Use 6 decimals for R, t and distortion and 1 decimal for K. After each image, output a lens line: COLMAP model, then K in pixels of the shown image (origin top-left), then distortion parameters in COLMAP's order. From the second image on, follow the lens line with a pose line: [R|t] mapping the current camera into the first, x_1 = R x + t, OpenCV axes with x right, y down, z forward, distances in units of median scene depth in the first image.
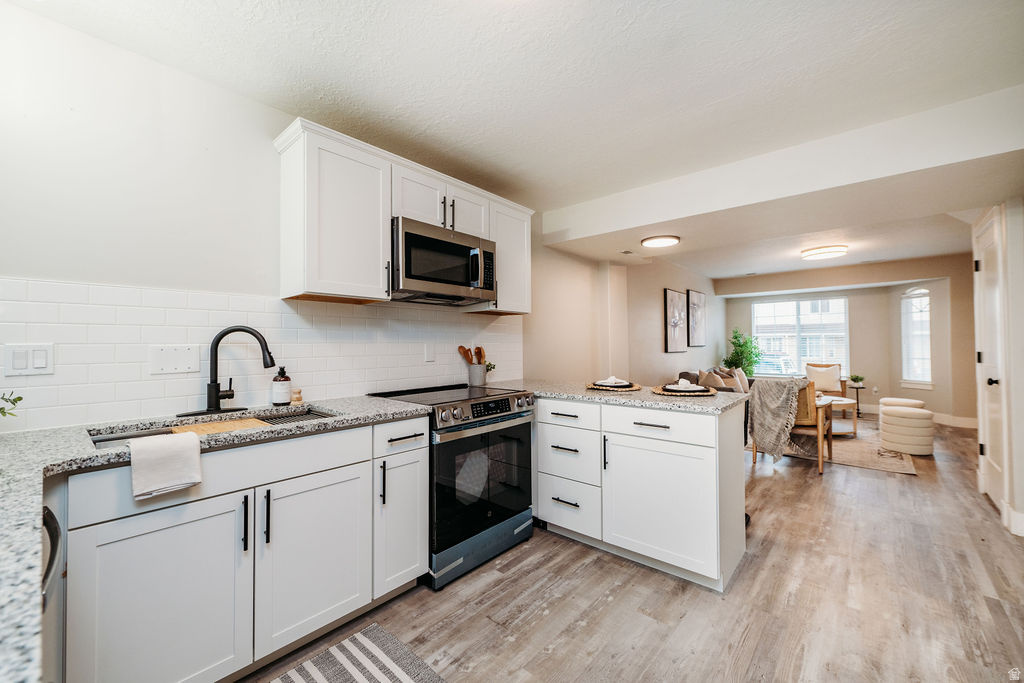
lens RADIAL K [[399.9, 0, 512.0], [0, 399.9, 341.5], [0, 0, 1]] dist [0.001627, 0.000240]
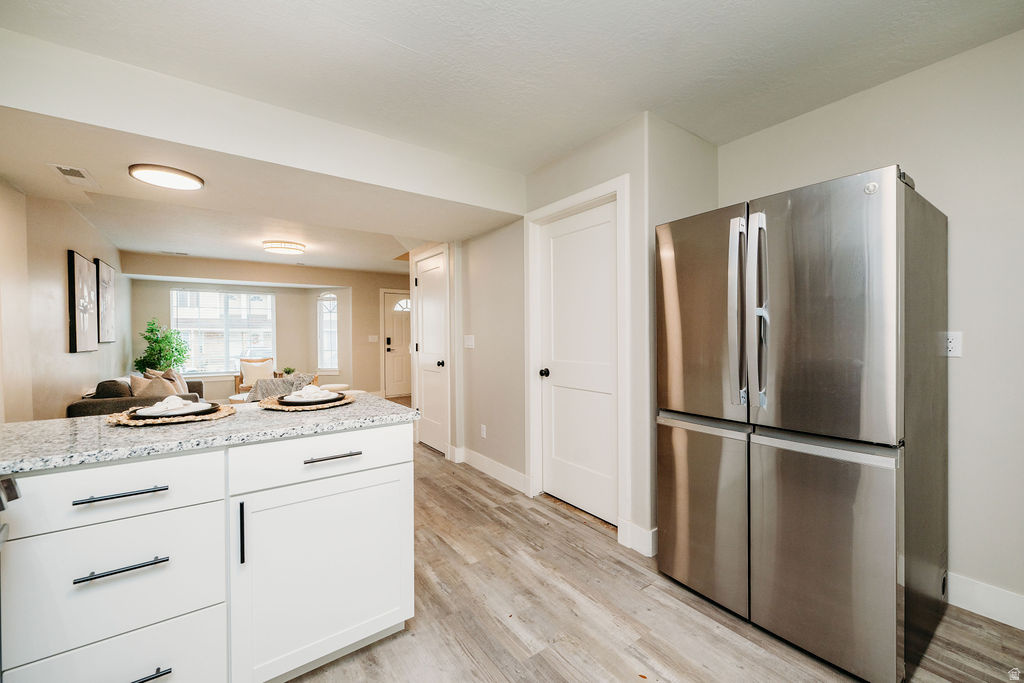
lens RADIAL K [[407.5, 0, 526.0], [0, 407.5, 345.7], [0, 0, 1]] dist [0.000068, 0.000131]
pose [[0.230896, -0.019693, 0.972779, -0.062420], [-0.000855, 0.999791, 0.020442, 0.002443], [-0.972978, -0.005552, 0.230831, 0.142600]]
